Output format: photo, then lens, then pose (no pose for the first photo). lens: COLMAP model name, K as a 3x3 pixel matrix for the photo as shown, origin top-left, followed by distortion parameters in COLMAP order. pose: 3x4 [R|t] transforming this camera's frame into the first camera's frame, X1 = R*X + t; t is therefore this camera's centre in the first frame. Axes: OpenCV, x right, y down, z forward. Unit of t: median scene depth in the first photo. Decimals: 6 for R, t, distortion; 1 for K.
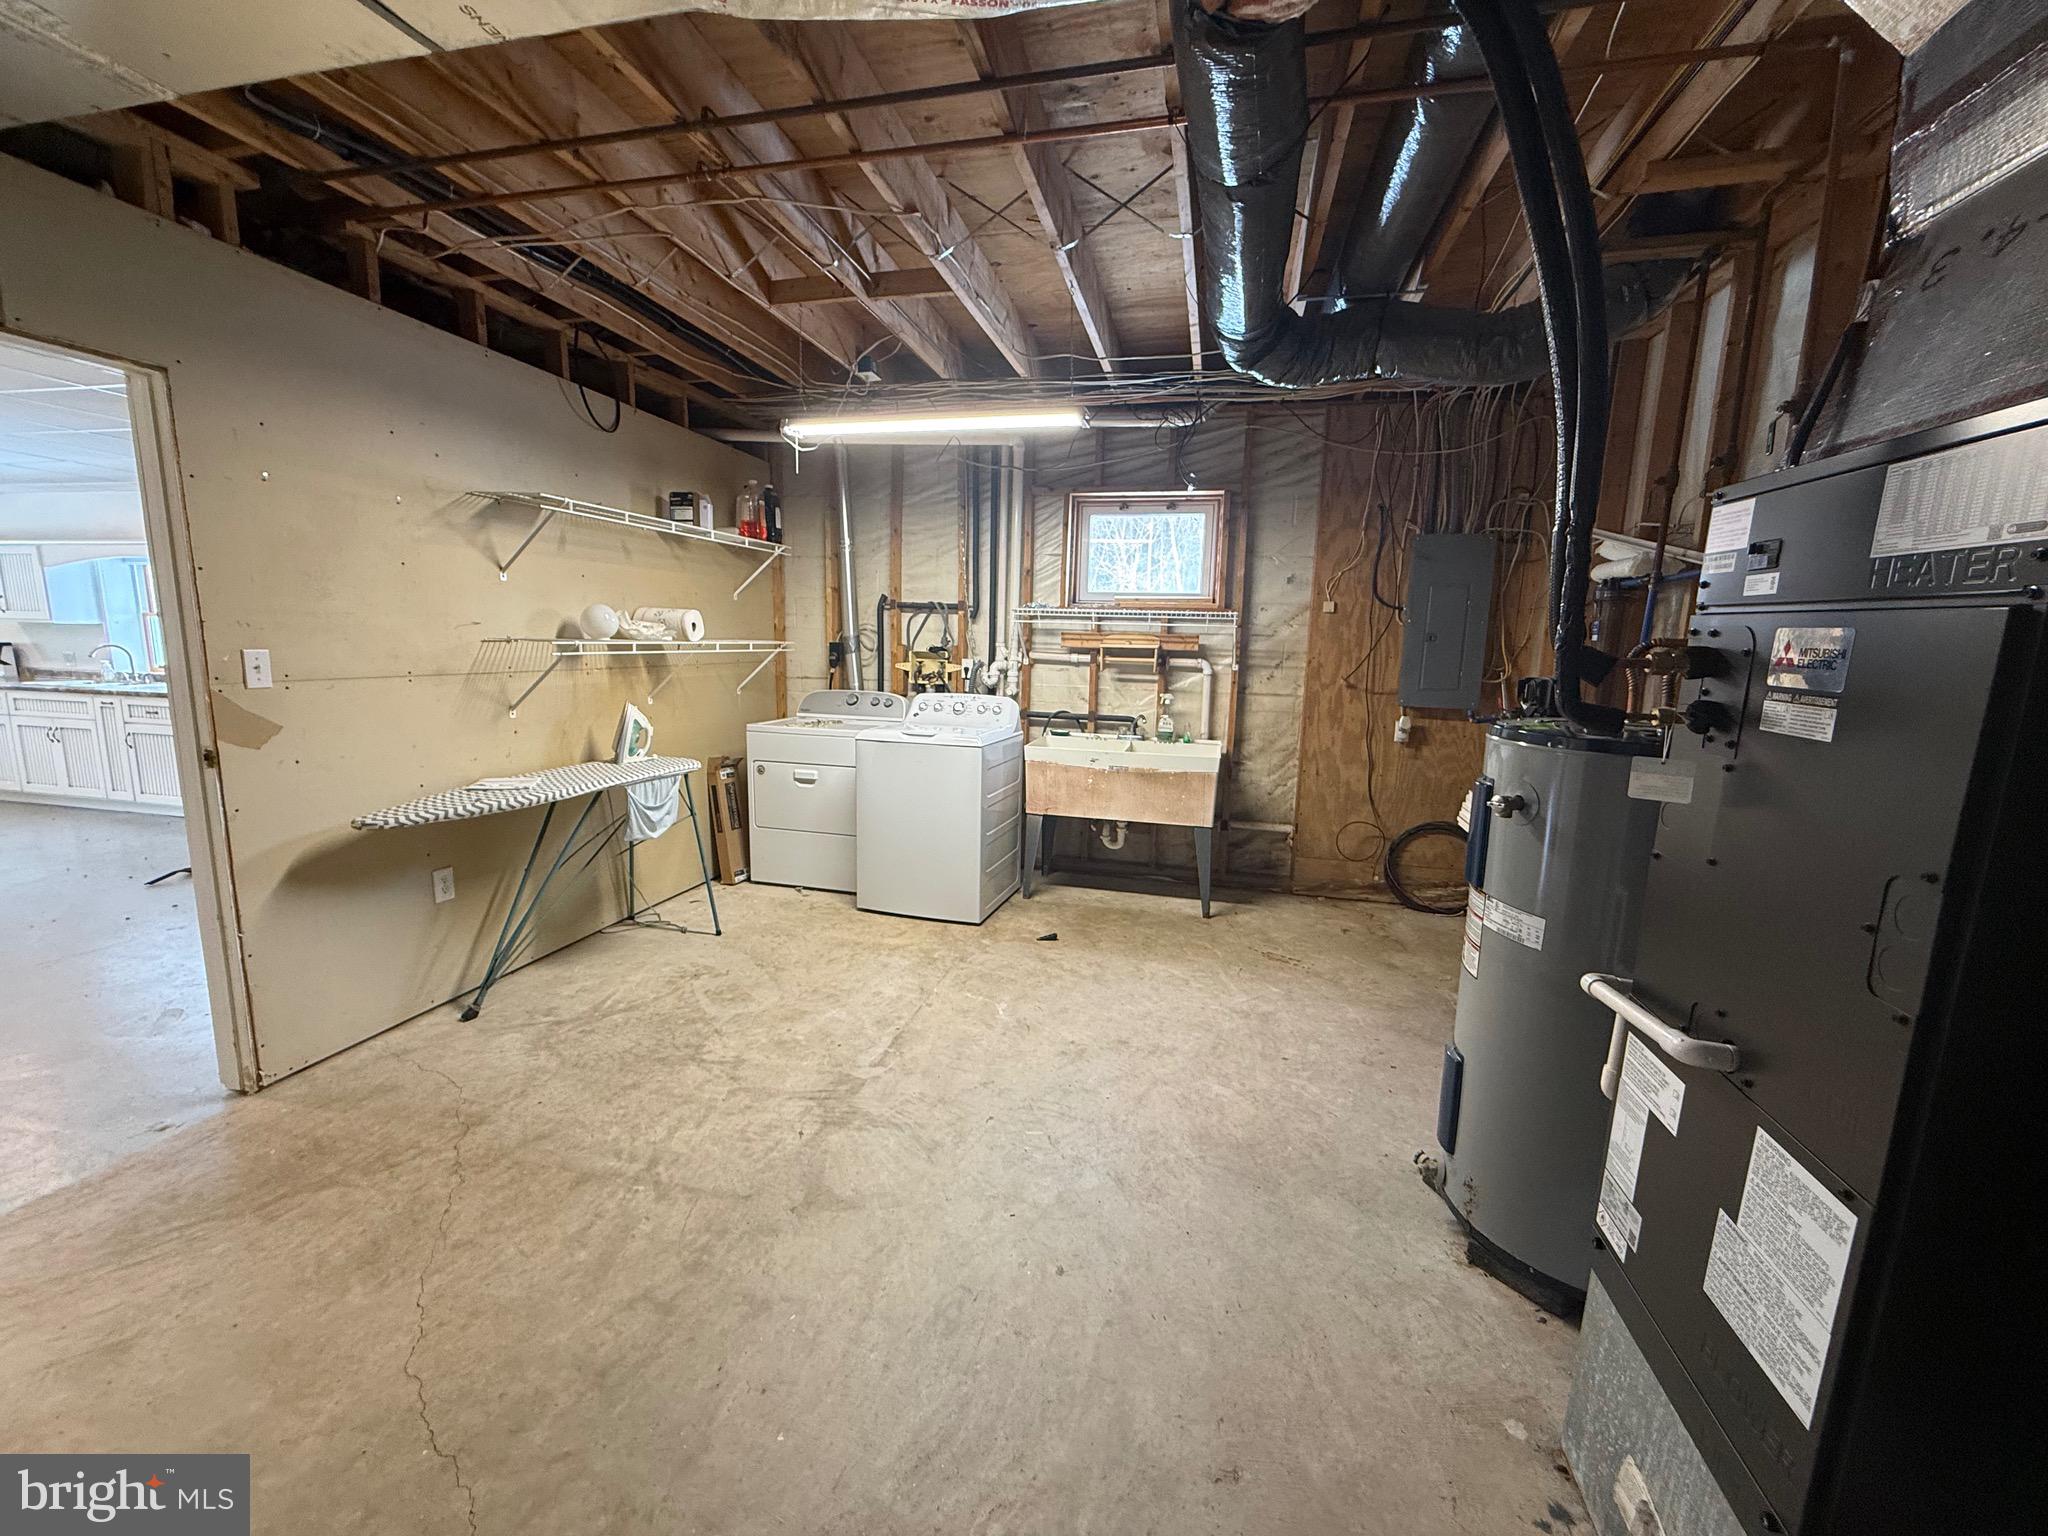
lens RADIAL K [[816.7, 0, 1020.5], [0, 816.7, 766.8], [0, 0, 1]] dist [-0.000664, 0.000148]
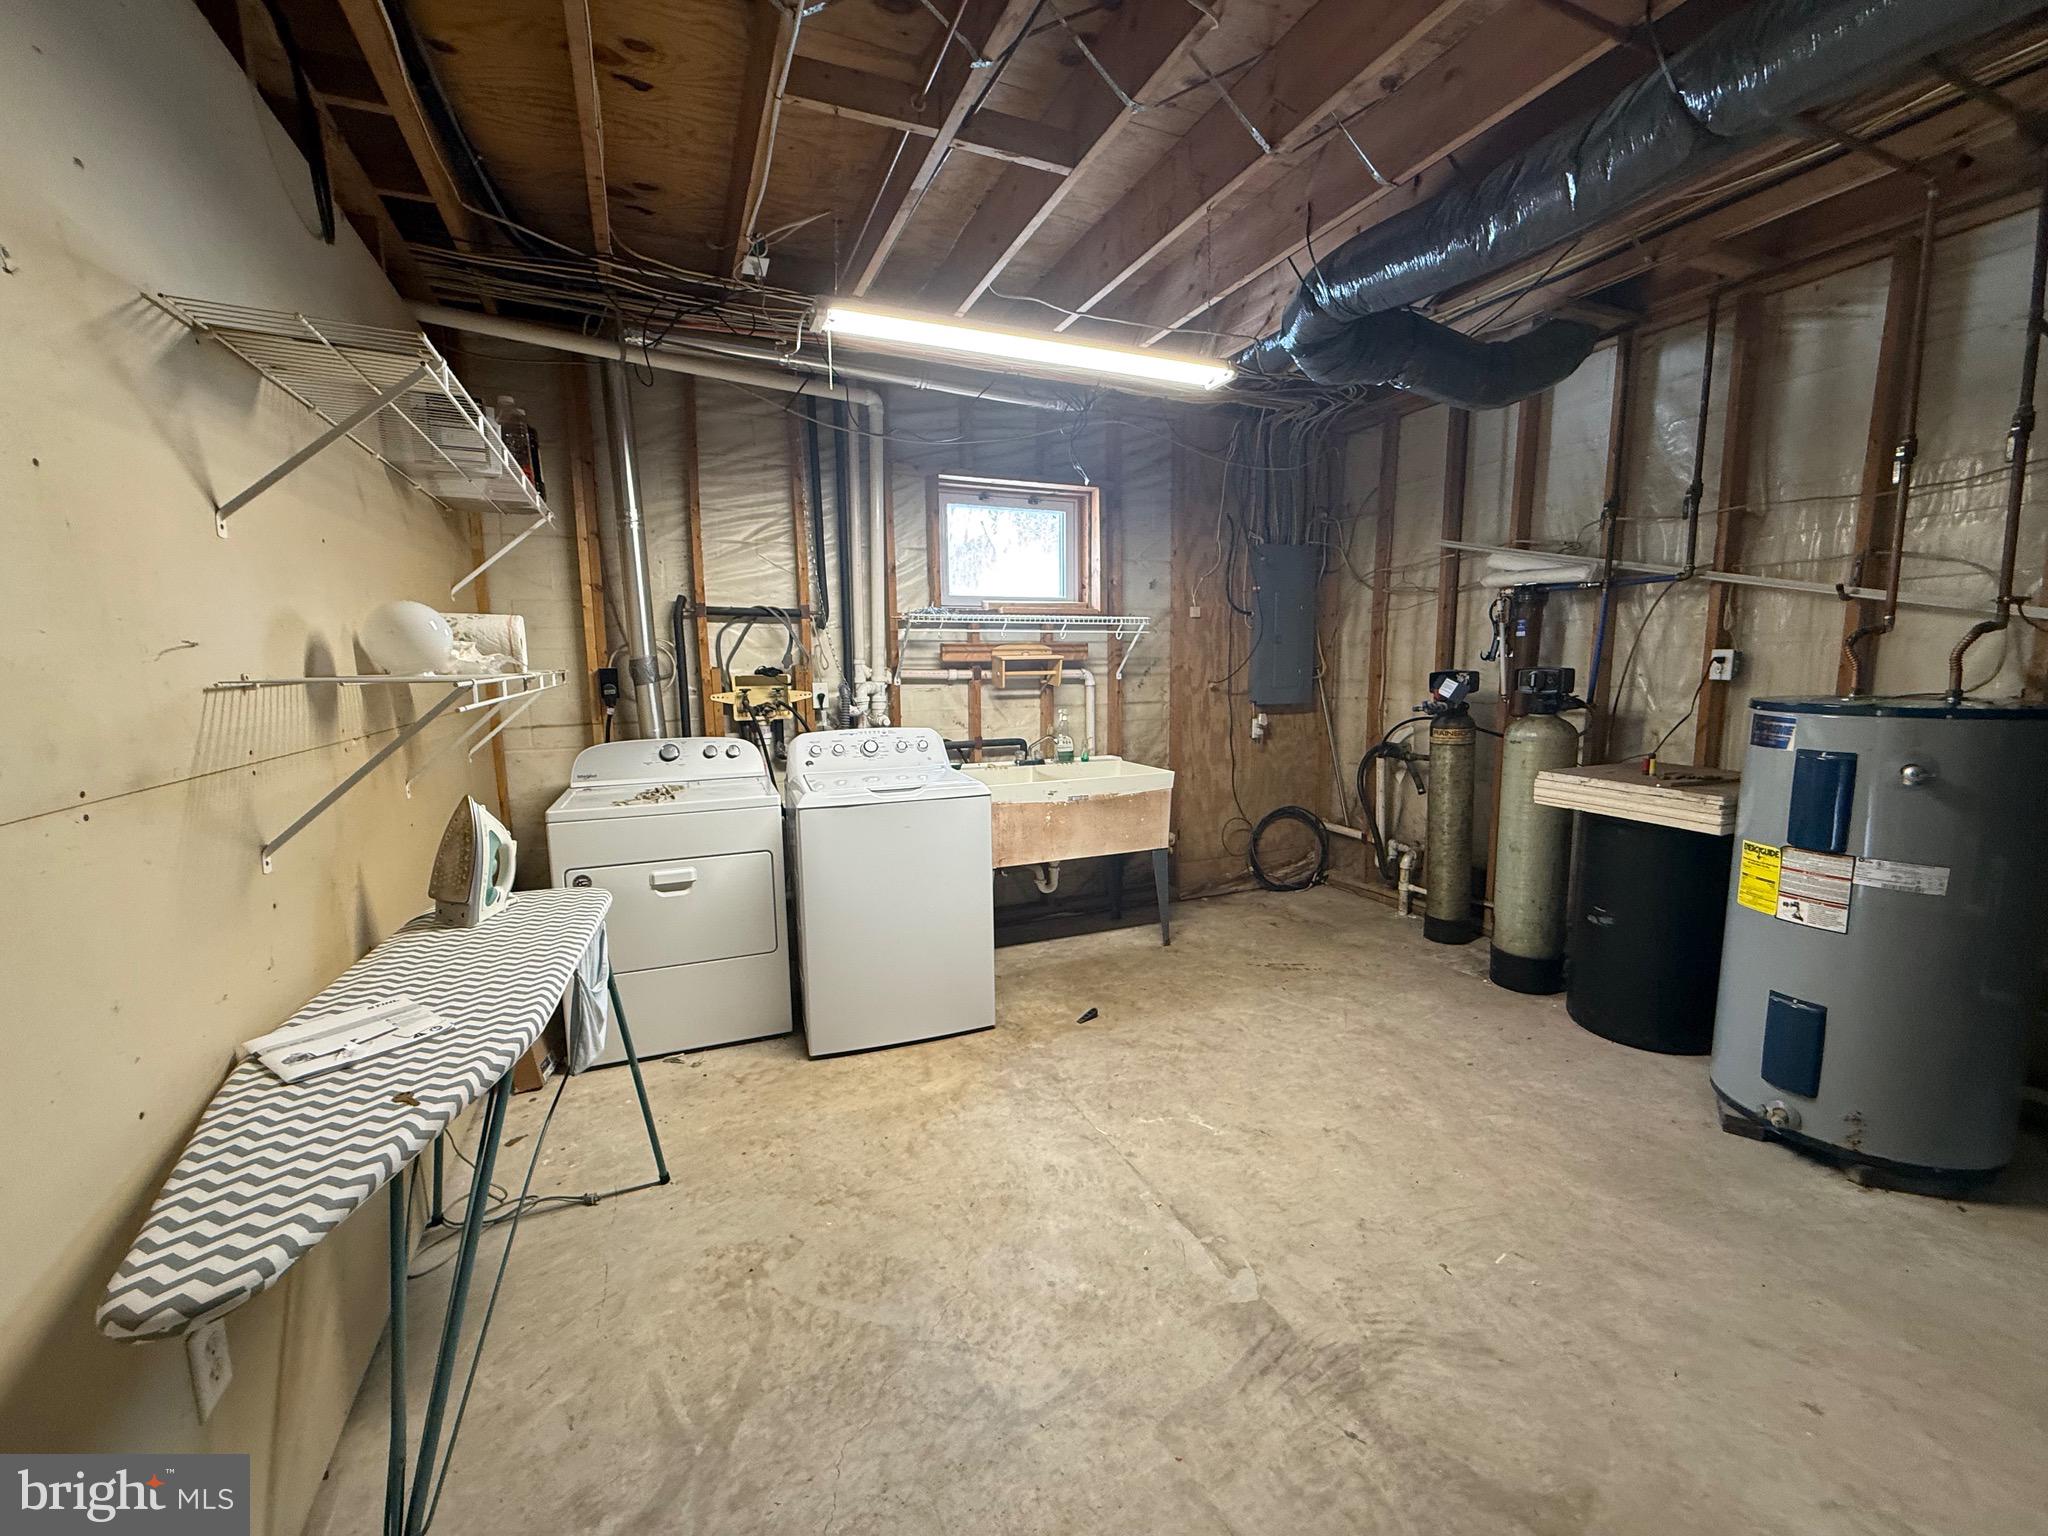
lens RADIAL K [[816.7, 0, 1018.6], [0, 816.7, 765.9], [0, 0, 1]] dist [-0.000664, 0.000148]
pose [[0.794292, -0.112648, 0.597001, -0.431098], [0.123525, 0.992078, 0.022848, -0.058441], [-0.594846, 0.055597, 0.801915, 0.339573]]
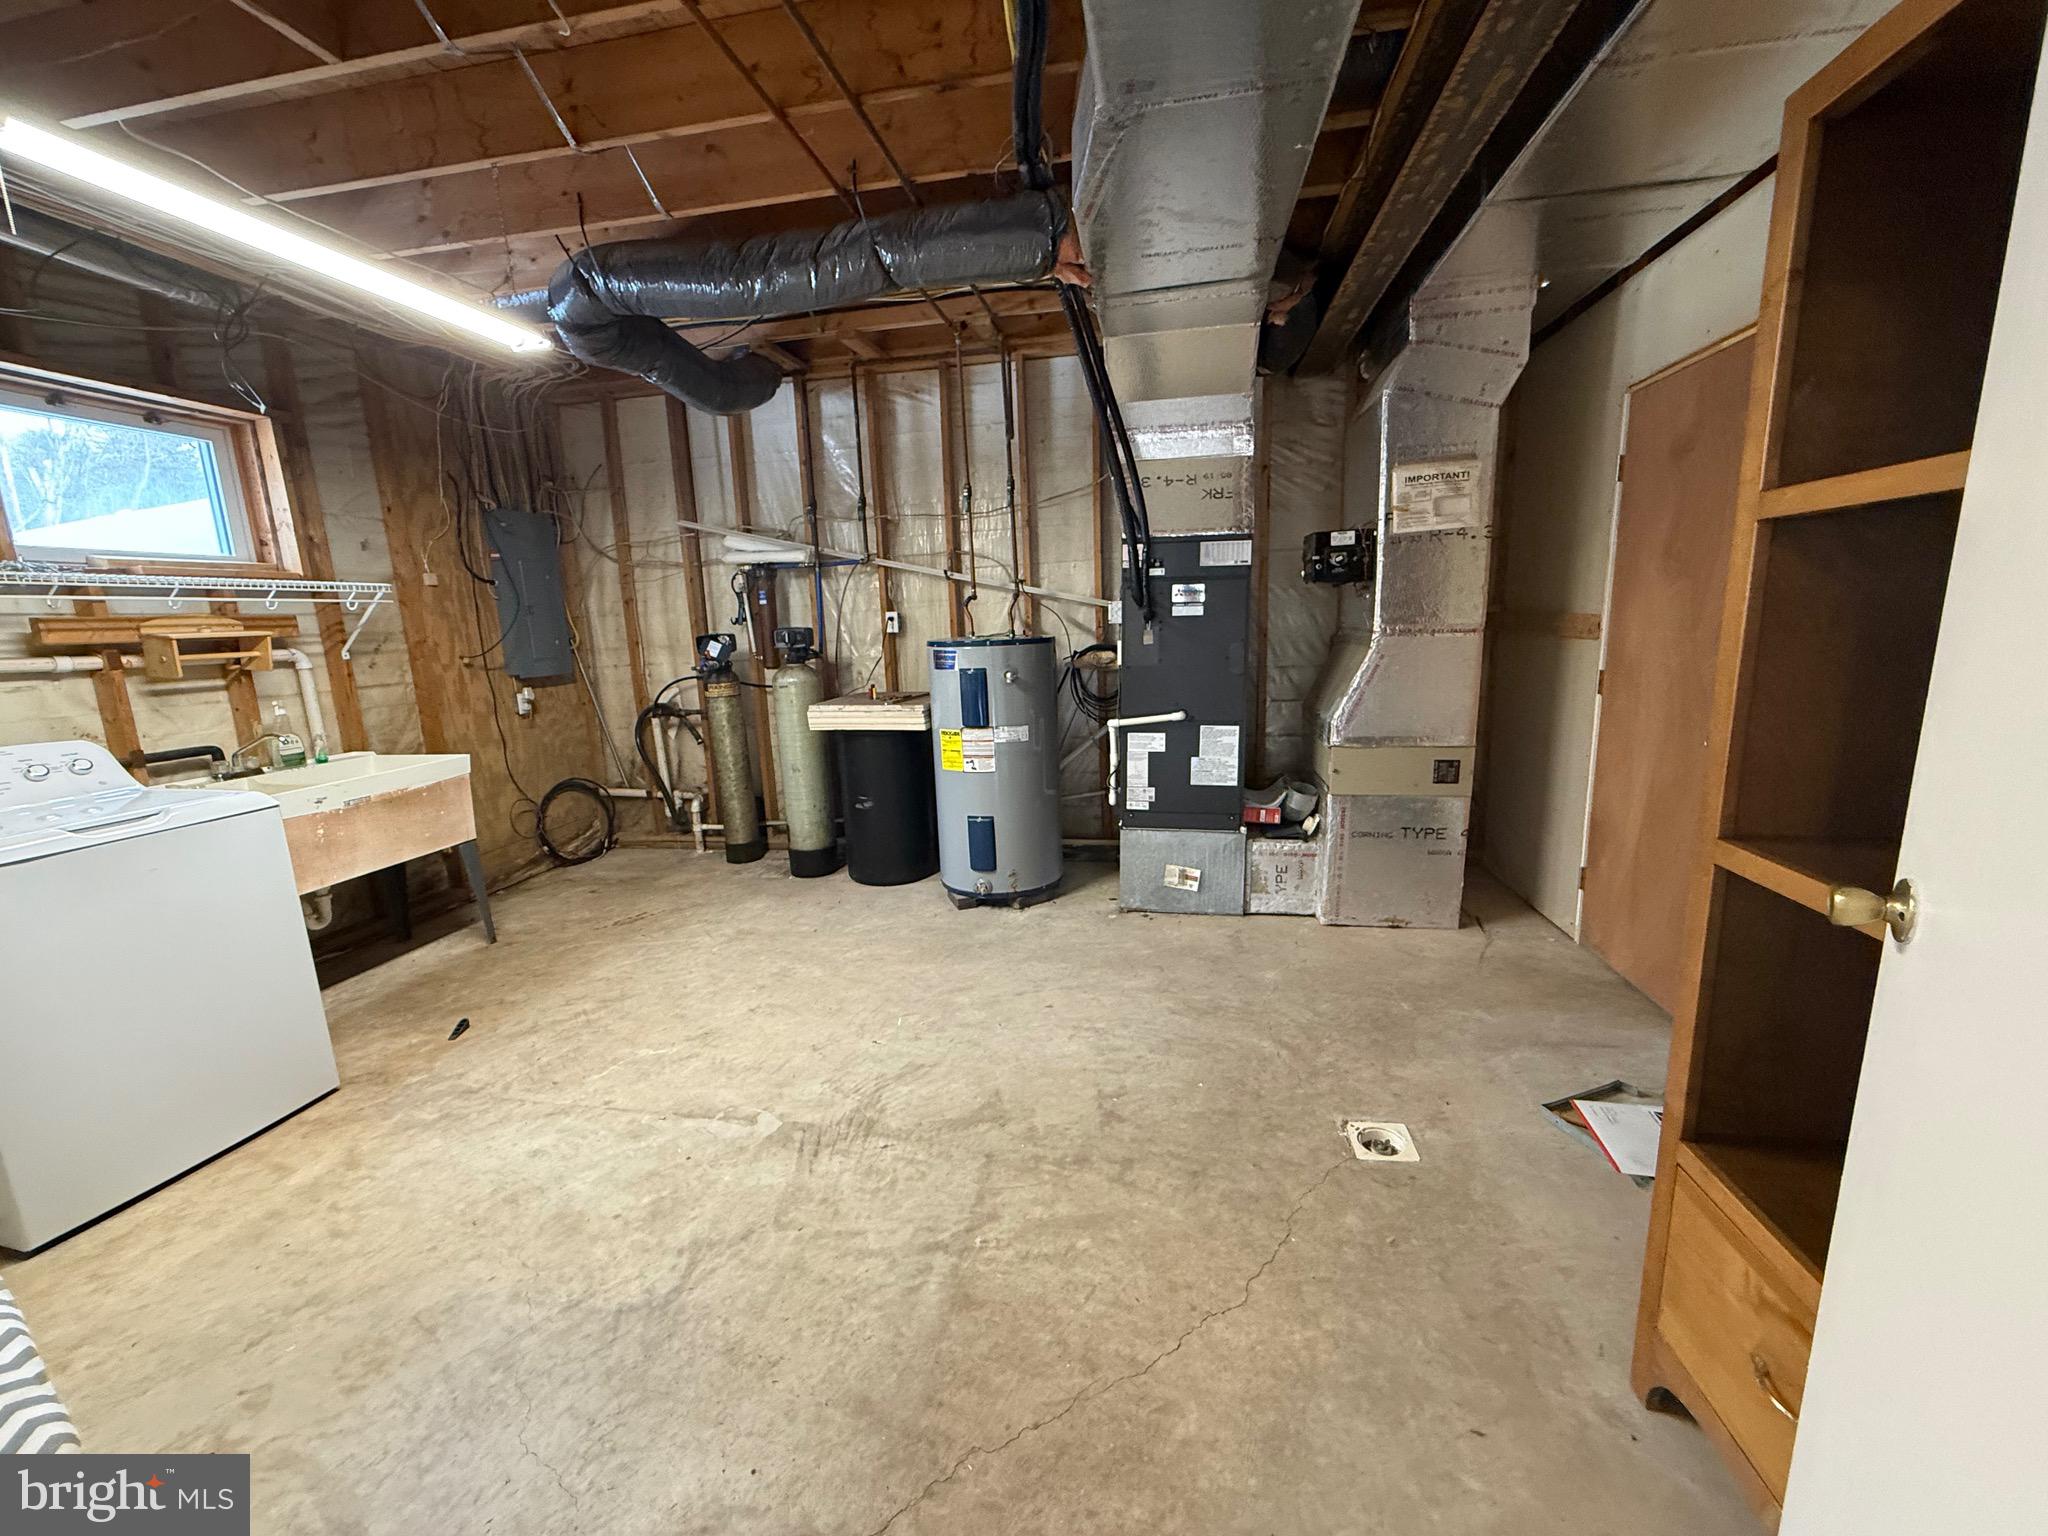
lens RADIAL K [[816.7, 0, 1023.4], [0, 816.7, 766.4], [0, 0, 1]] dist [-0.000664, 0.000148]
pose [[-0.054475, -0.206173, 0.976998, -0.591894], [0.189606, 0.958513, 0.212844, -0.067797], [-0.980348, 0.196840, -0.013123, 0.424638]]
